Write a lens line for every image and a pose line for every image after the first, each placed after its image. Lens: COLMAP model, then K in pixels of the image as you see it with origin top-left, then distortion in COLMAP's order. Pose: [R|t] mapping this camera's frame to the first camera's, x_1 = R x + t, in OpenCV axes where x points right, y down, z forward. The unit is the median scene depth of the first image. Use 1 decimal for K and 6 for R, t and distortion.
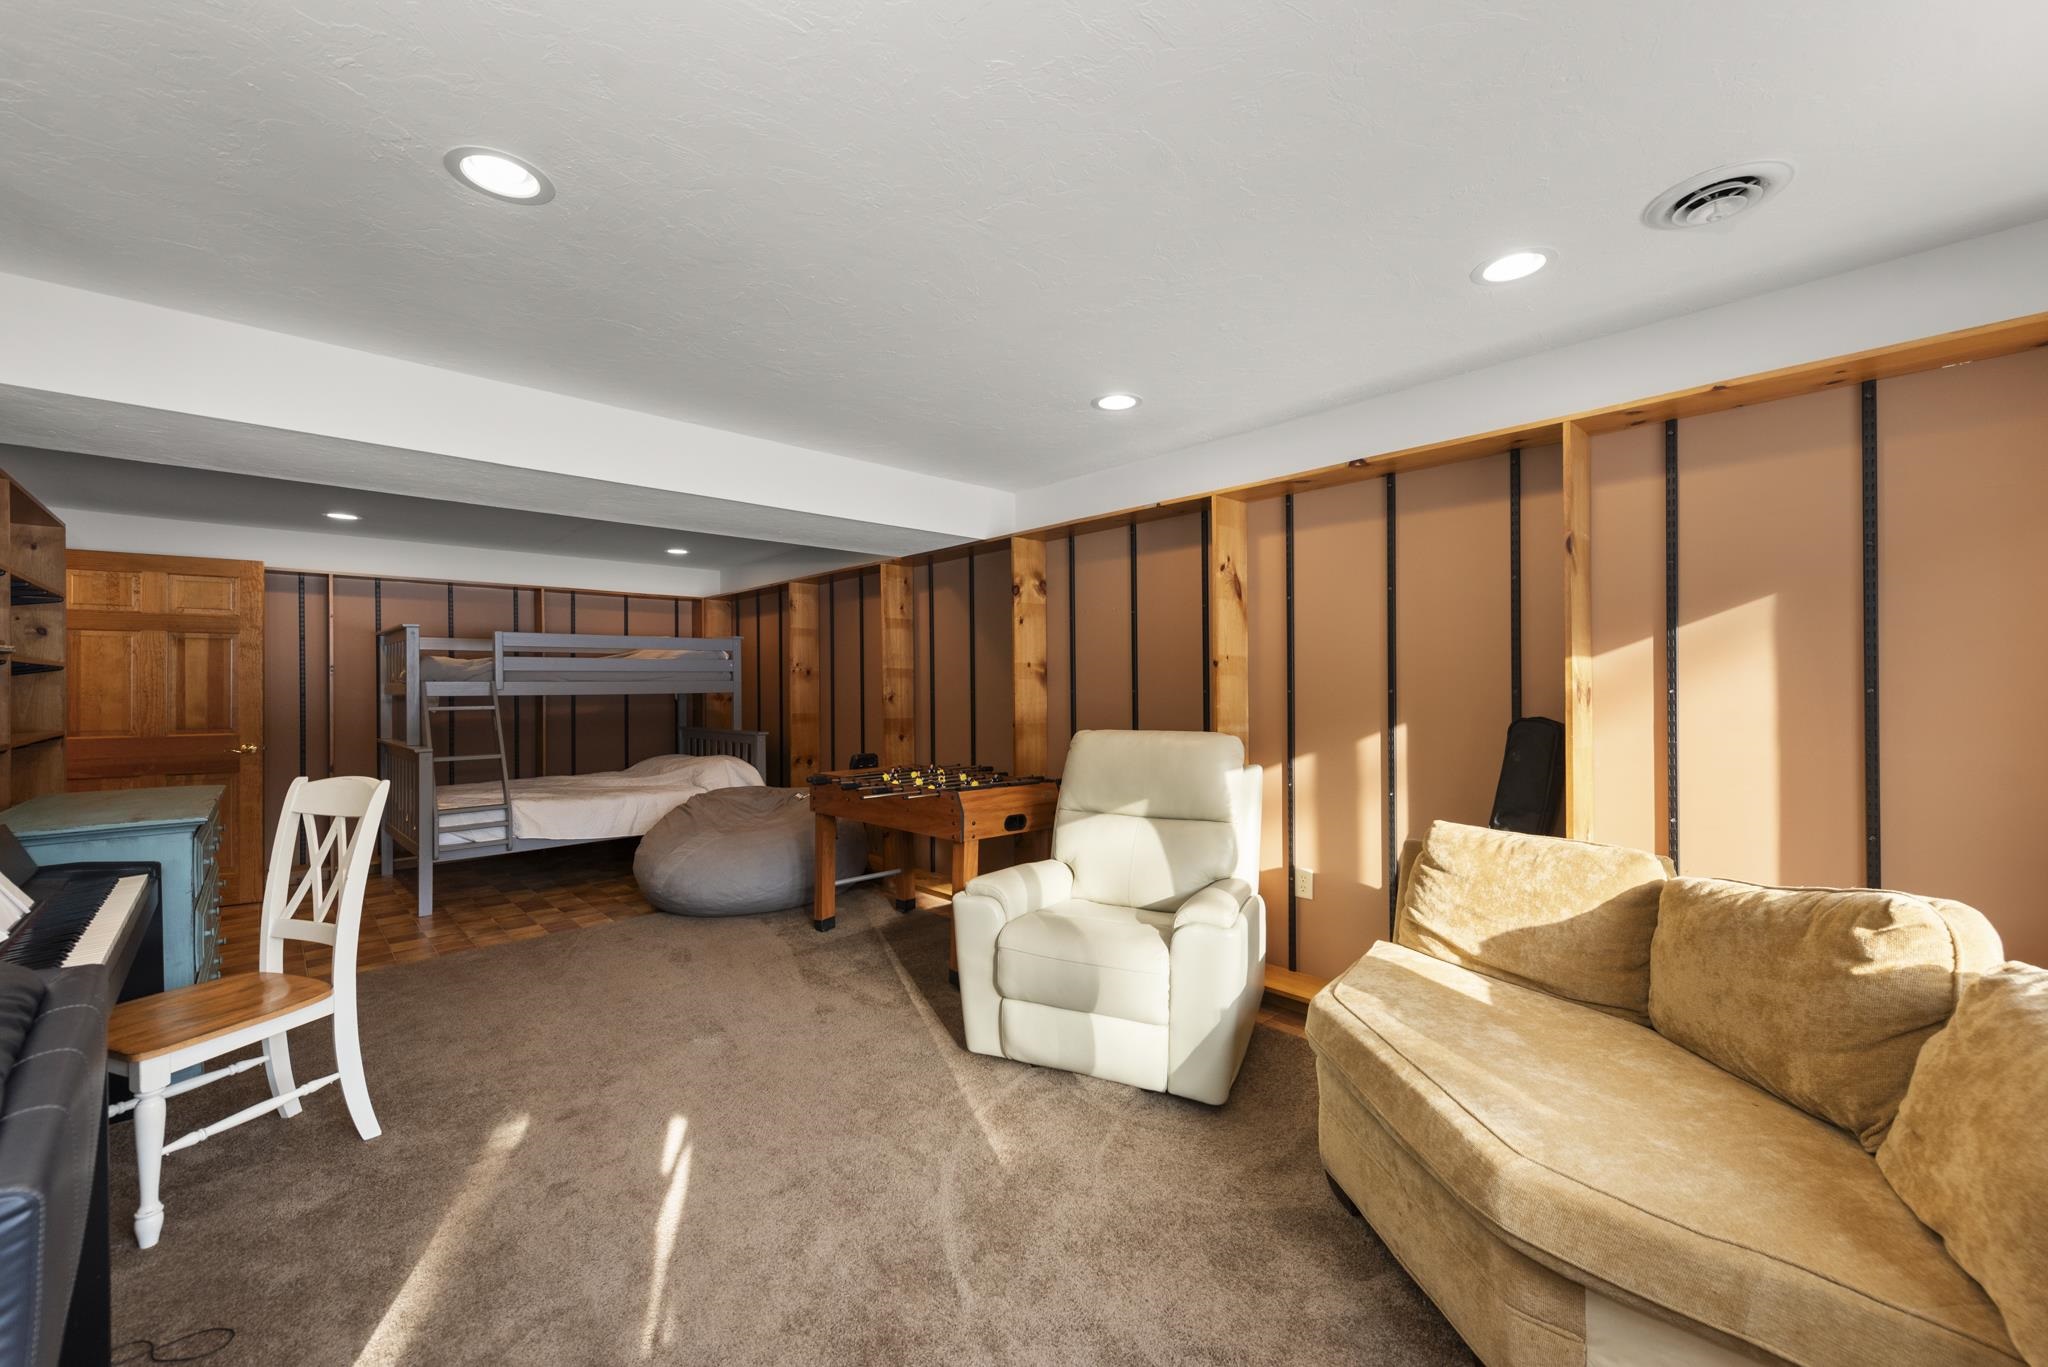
lens RADIAL K [[811.4, 0, 1038.7], [0, 811.4, 680.2], [0, 0, 1]] dist [0.010417, -0.002848]
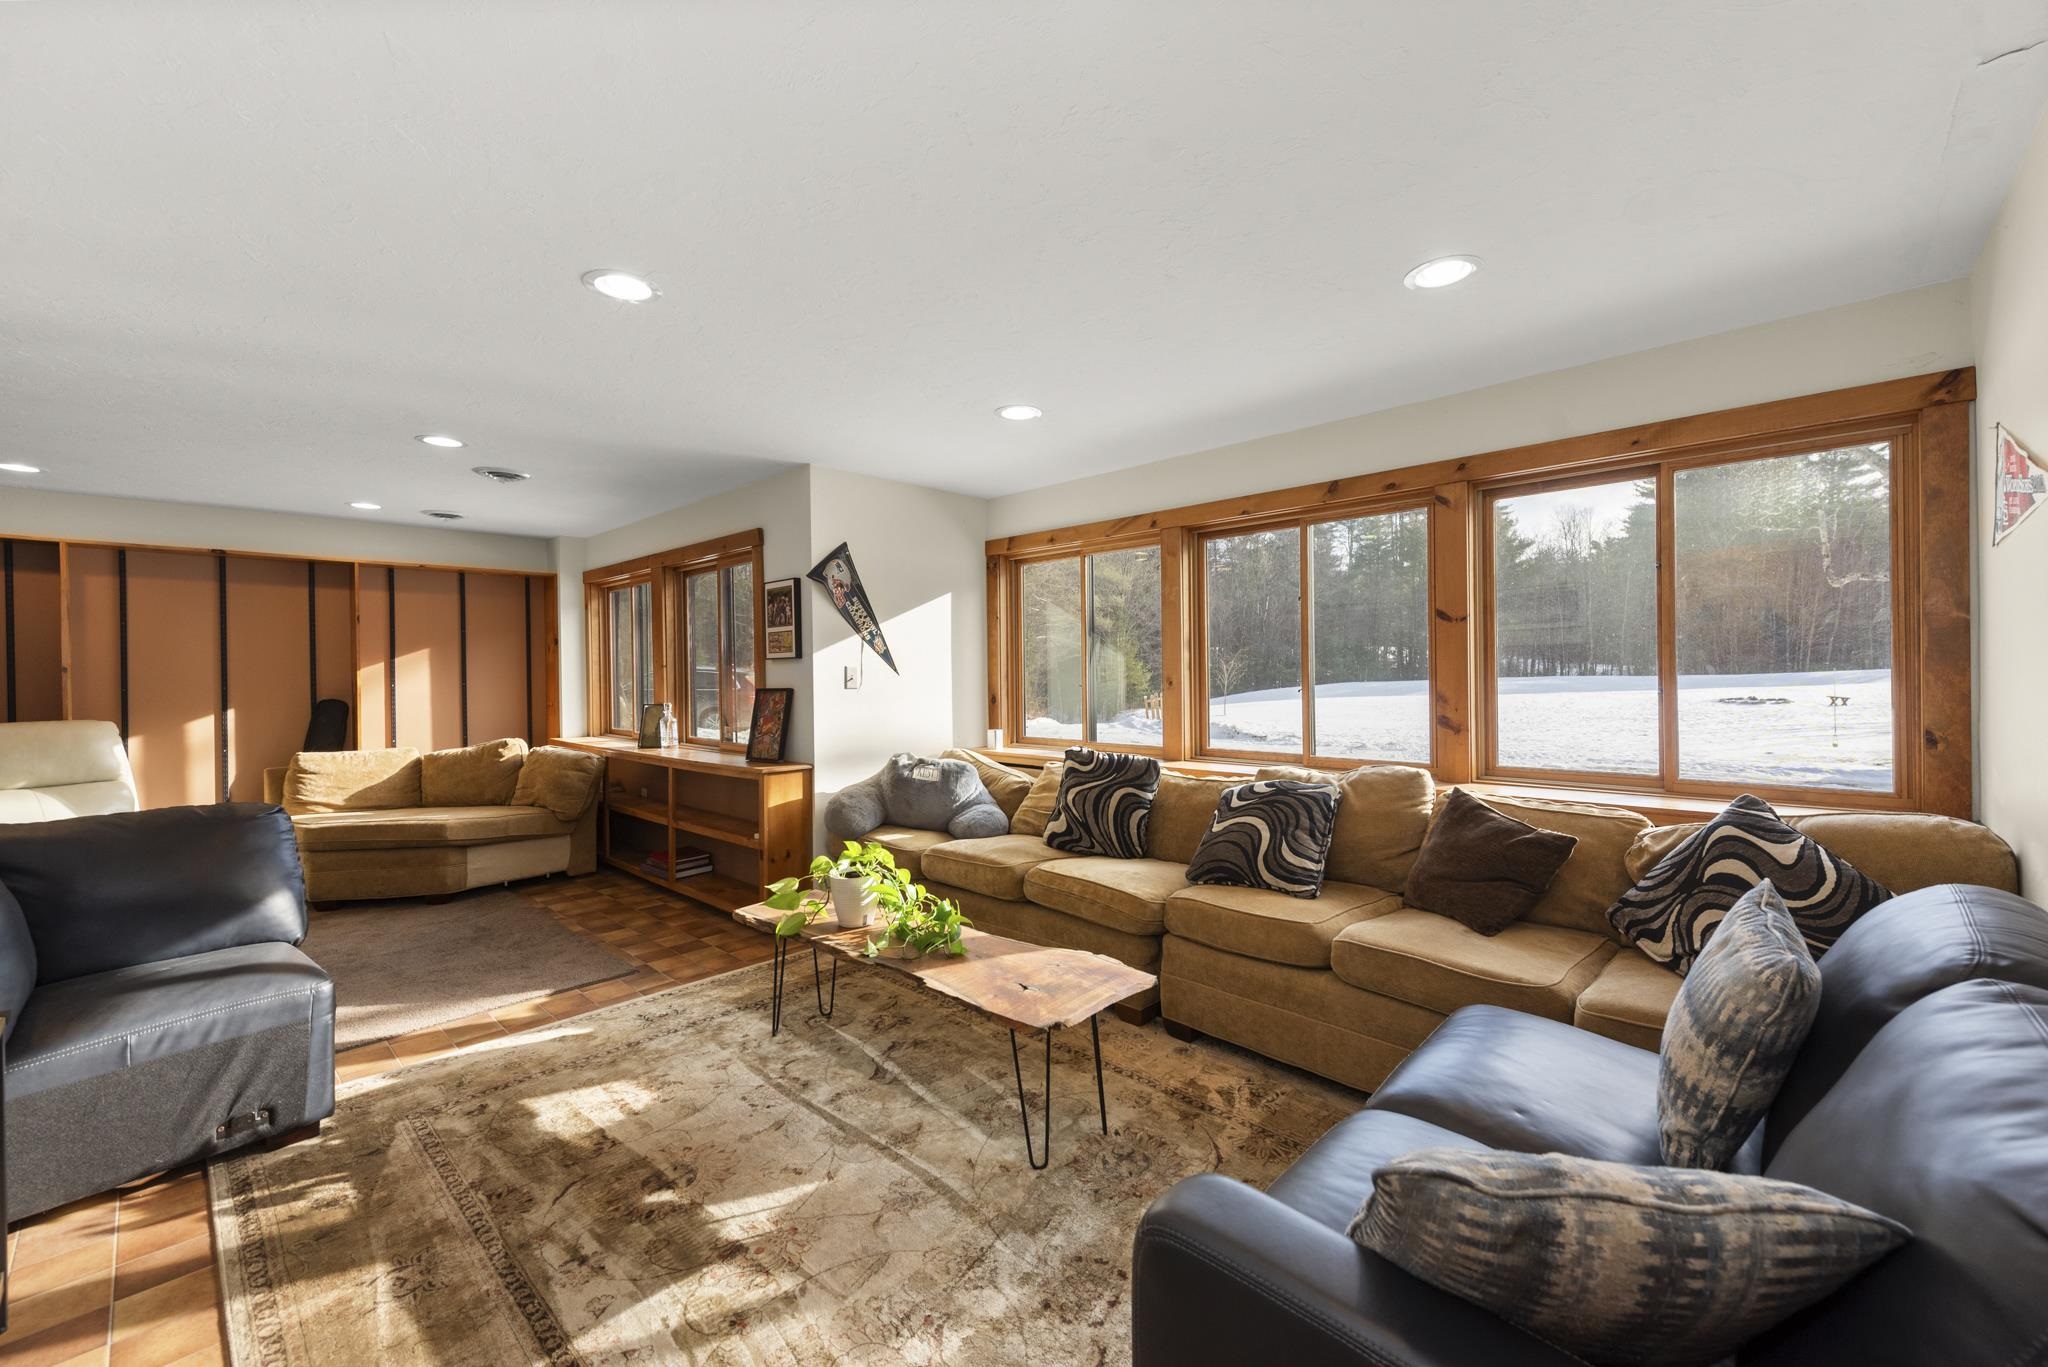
lens RADIAL K [[811.4, 0, 1029.8], [0, 811.4, 676.0], [0, 0, 1]] dist [0.010417, -0.002848]
pose [[-0.023576, 0.002254, 0.999720, -1.564333], [0.007427, 0.999970, -0.002080, 0.004498], [-0.999694, 0.007375, -0.023592, -0.741299]]
